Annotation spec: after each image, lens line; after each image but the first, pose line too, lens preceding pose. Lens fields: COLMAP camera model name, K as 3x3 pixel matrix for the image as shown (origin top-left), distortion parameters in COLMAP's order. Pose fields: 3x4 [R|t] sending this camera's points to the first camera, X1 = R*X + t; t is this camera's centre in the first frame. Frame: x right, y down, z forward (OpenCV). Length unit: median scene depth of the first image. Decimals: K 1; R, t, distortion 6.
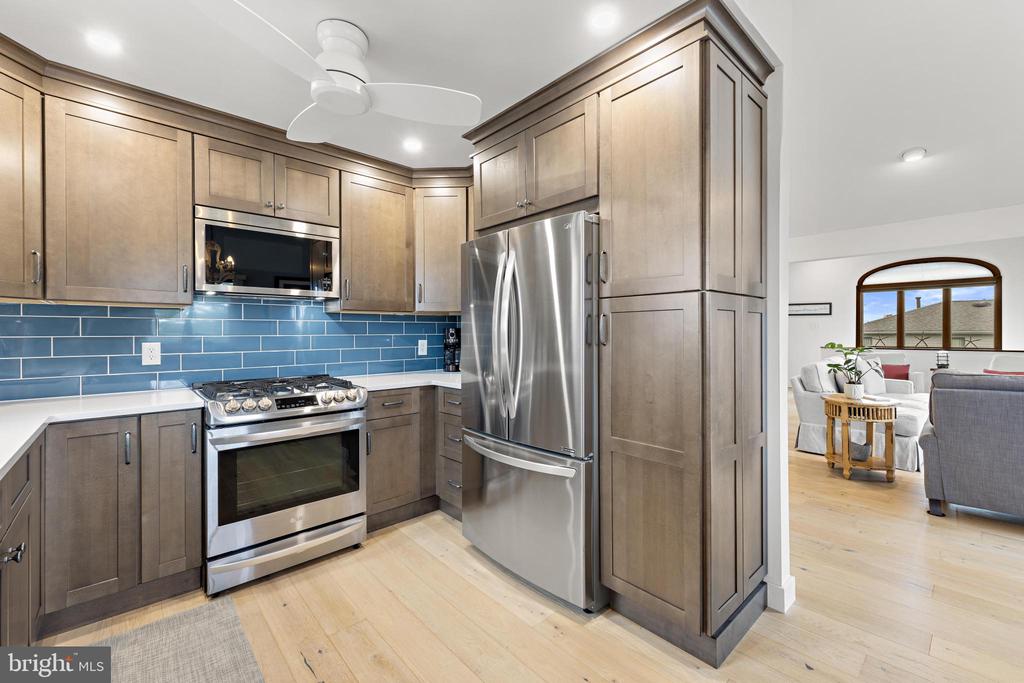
lens RADIAL K [[428.4, 0, 519.3], [0, 428.4, 334.0], [0, 0, 1]] dist [0.001194, -0.000073]
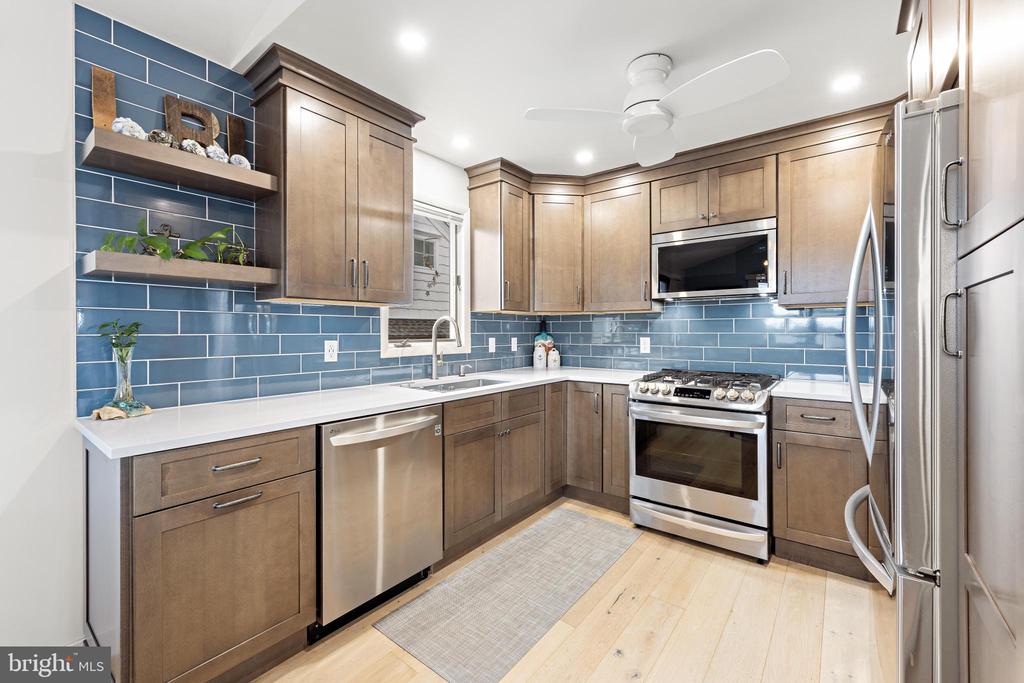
lens RADIAL K [[428.4, 0, 517.2], [0, 428.4, 332.7], [0, 0, 1]] dist [0.001194, -0.000073]
pose [[0.160800, 0.005805, -0.986970, 0.514120], [-0.002481, 0.999982, 0.005477, -0.002588], [0.986984, 0.001568, 0.160812, 0.382314]]
